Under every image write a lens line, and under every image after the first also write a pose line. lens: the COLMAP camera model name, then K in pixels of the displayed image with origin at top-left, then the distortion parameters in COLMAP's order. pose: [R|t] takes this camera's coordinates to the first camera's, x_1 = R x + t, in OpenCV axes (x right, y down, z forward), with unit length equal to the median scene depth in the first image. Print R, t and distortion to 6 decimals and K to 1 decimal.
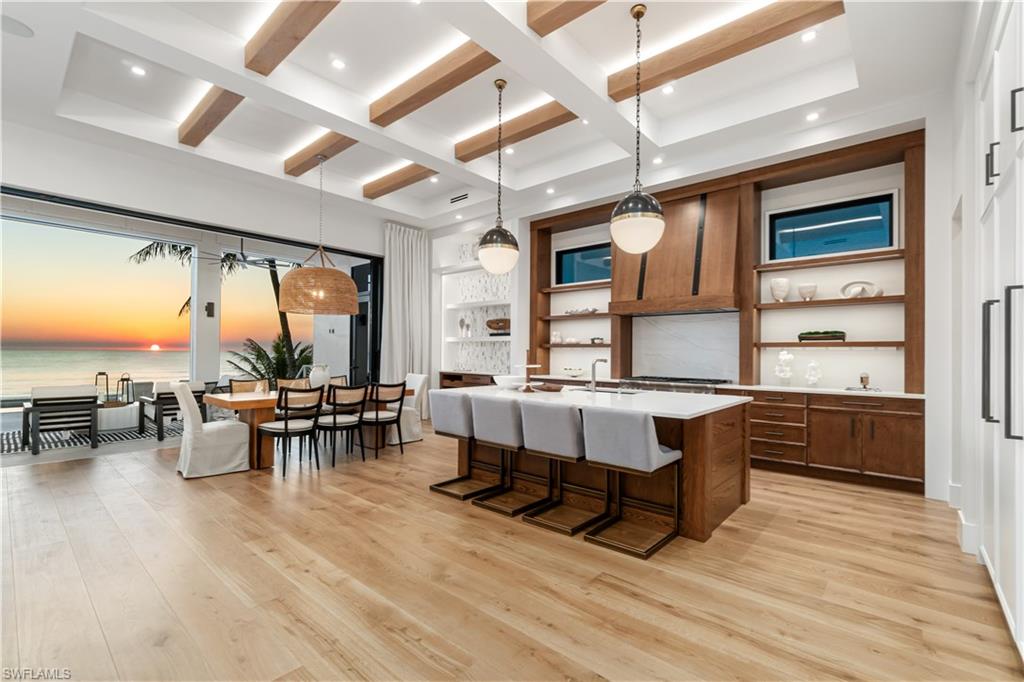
lens RADIAL K [[452.9, 0, 511.7], [0, 452.9, 352.1], [0, 0, 1]] dist [0.001937, 0.000691]
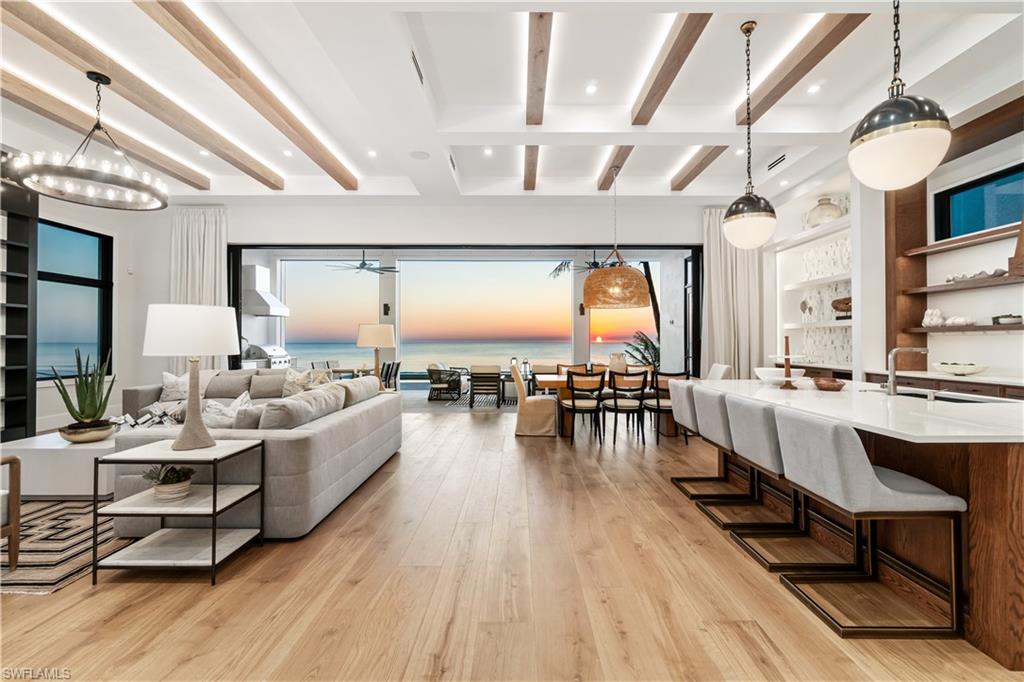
lens RADIAL K [[440.0, 0, 512.0], [0, 440.0, 341.0], [0, 0, 1]] dist [-0.001579, 0.000560]
pose [[0.656644, -0.011813, -0.754108, 0.246451], [0.008857, 0.999929, -0.007951, 0.004171], [0.754149, -0.001459, 0.656702, 0.094758]]
